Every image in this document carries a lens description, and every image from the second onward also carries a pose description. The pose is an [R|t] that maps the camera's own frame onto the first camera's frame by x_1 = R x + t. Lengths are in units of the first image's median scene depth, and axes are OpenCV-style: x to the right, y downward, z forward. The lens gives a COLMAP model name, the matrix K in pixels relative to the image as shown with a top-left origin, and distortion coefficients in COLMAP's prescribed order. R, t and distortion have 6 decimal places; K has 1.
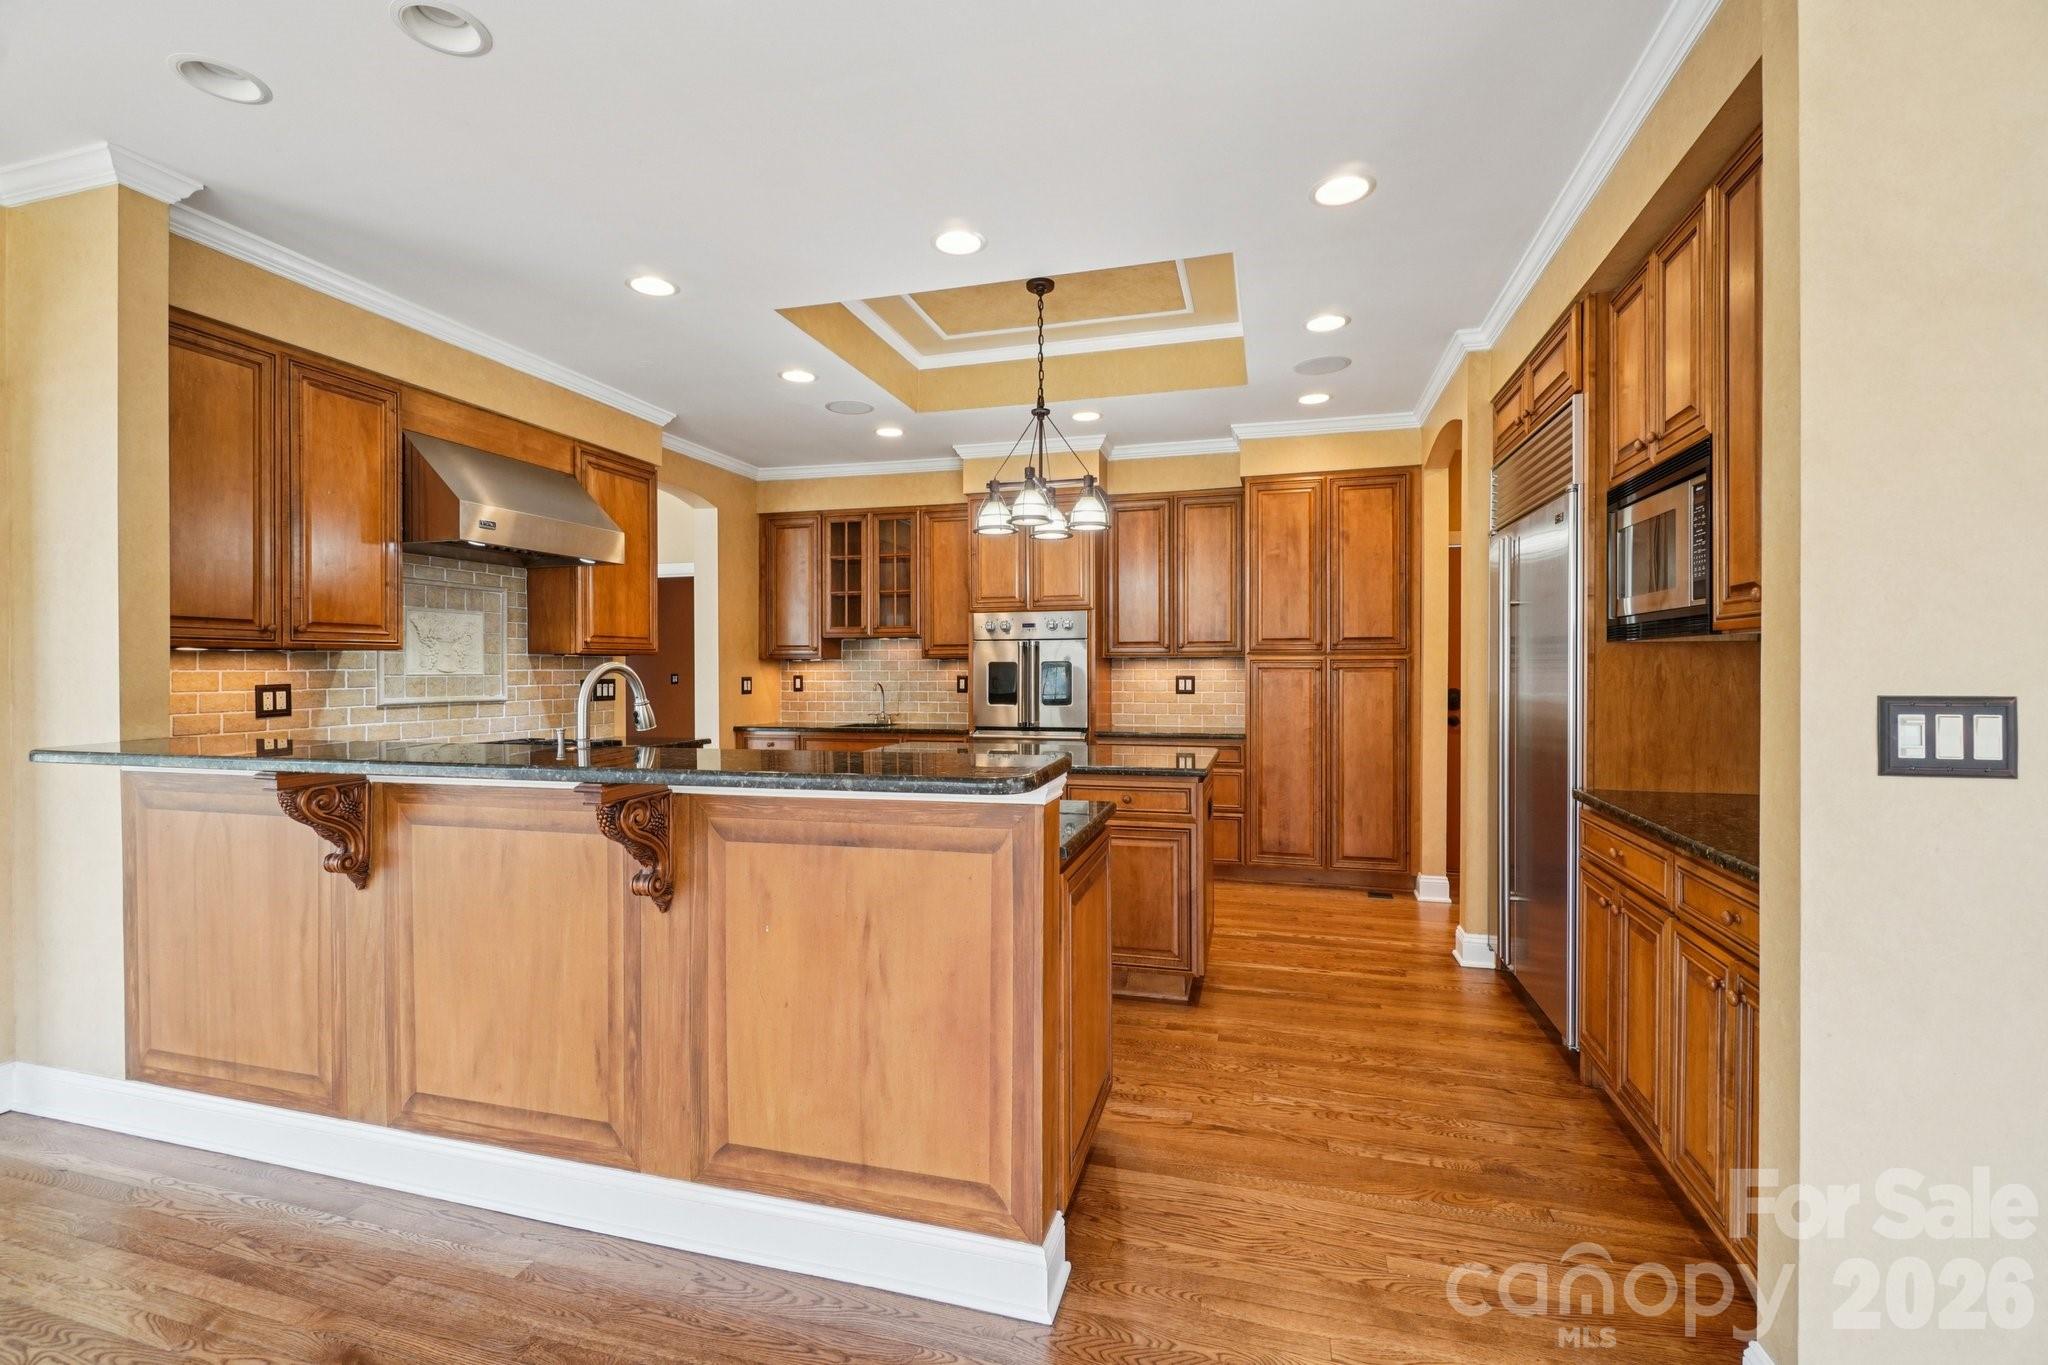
lens RADIAL K [[902.9, 0, 1014.6], [0, 902.9, 665.6], [0, 0, 1]] dist [-0.042565, 0.011000]
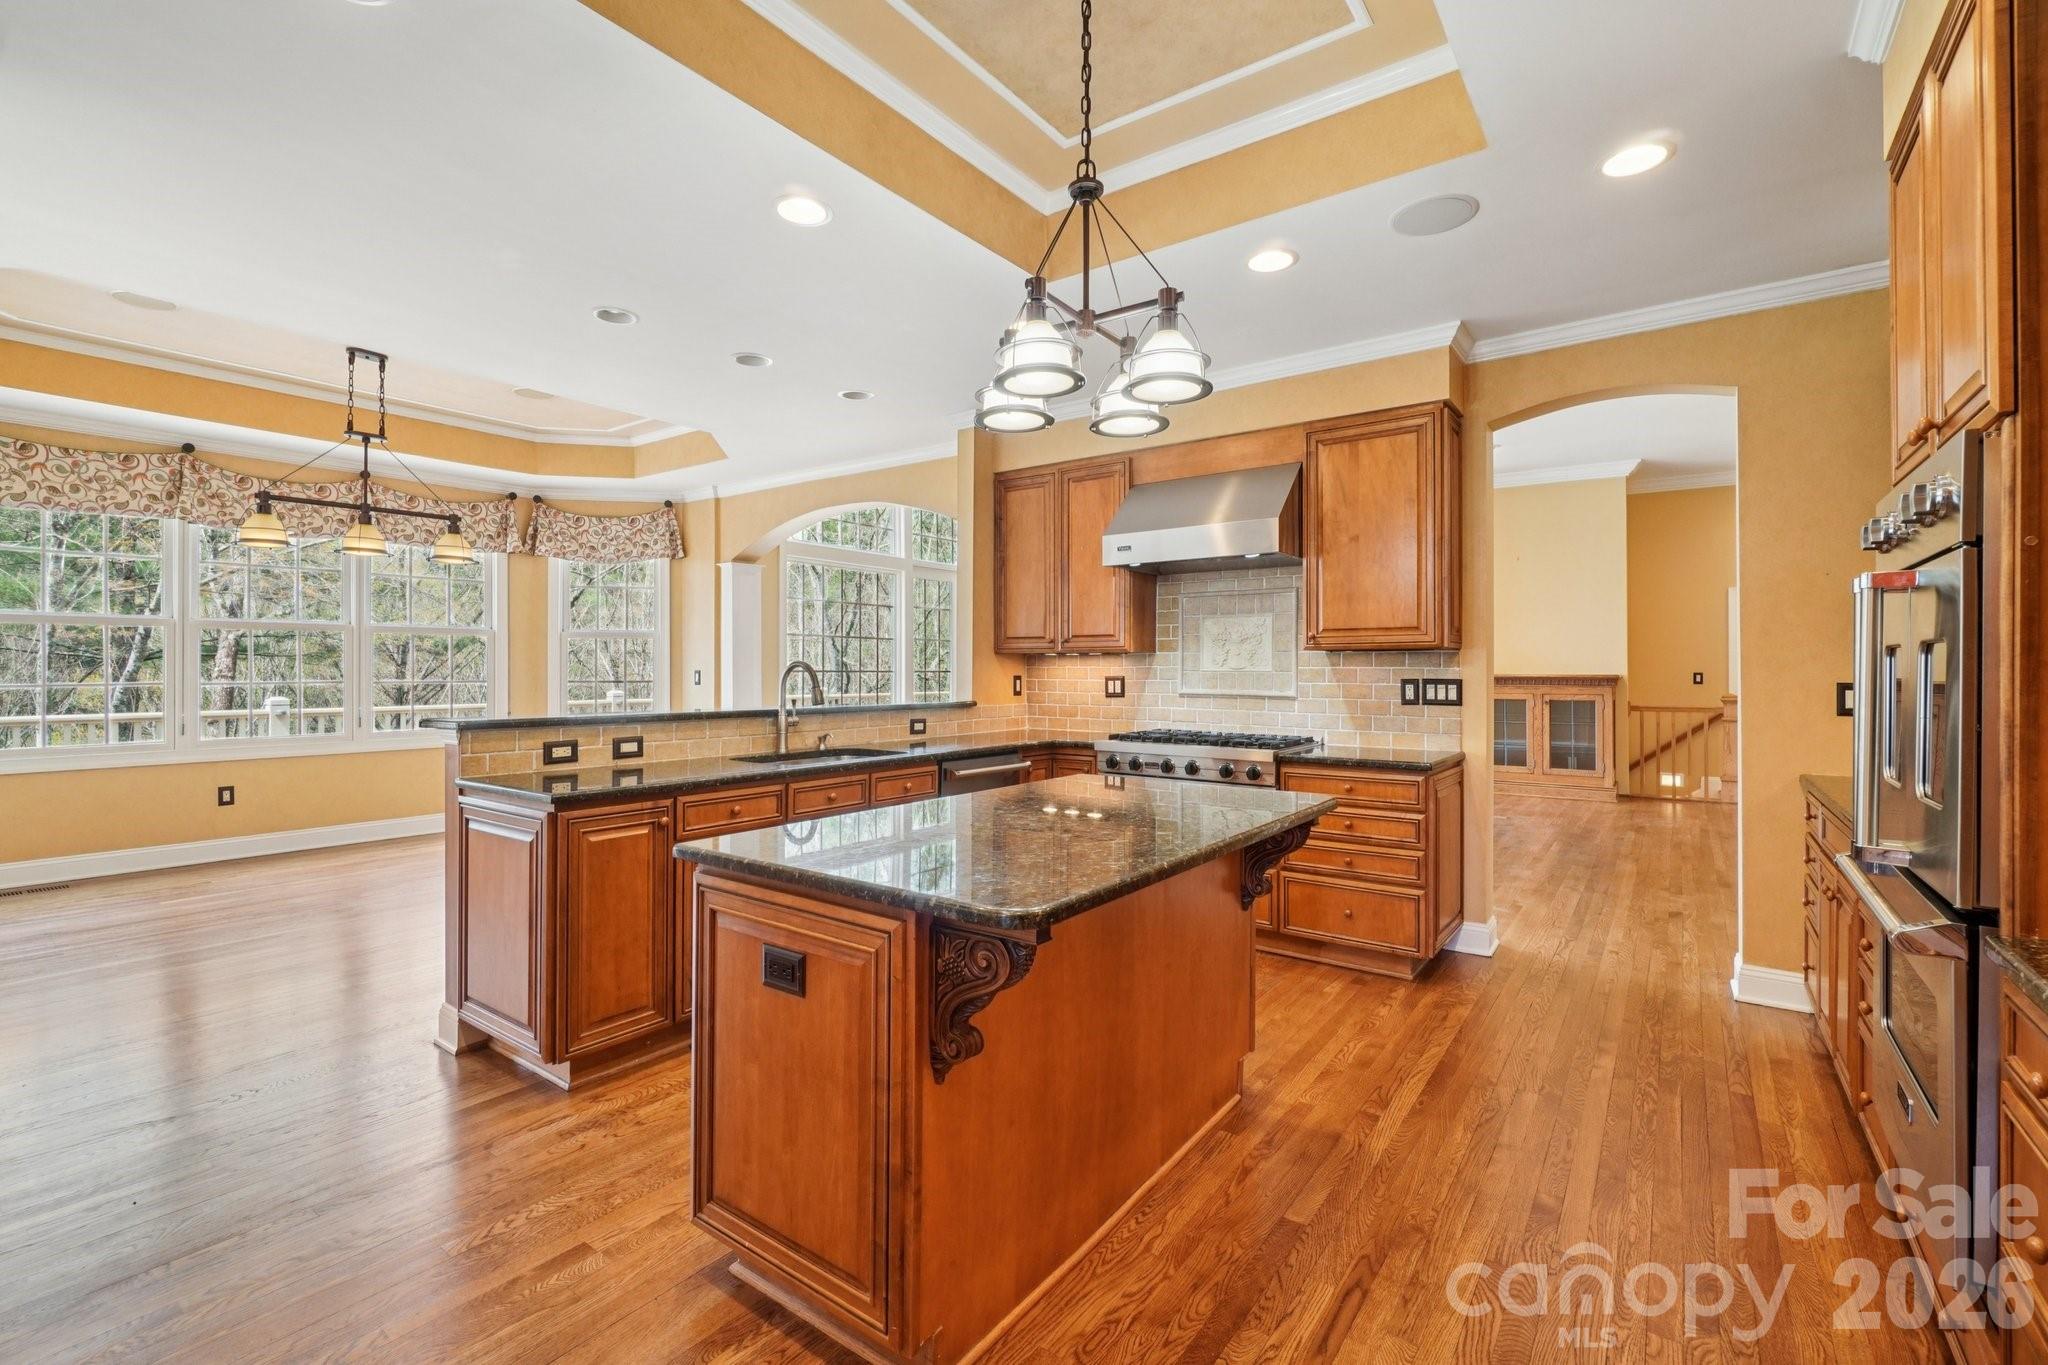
lens RADIAL K [[902.9, 0, 1067.6], [0, 902.9, 668.0], [0, 0, 1]] dist [-0.042565, 0.011000]
pose [[-0.339513, -0.011092, -0.940536, 0.546581], [-0.005177, 0.999937, -0.009924, 0.019328], [0.940587, 0.001500, -0.339549, 1.206873]]
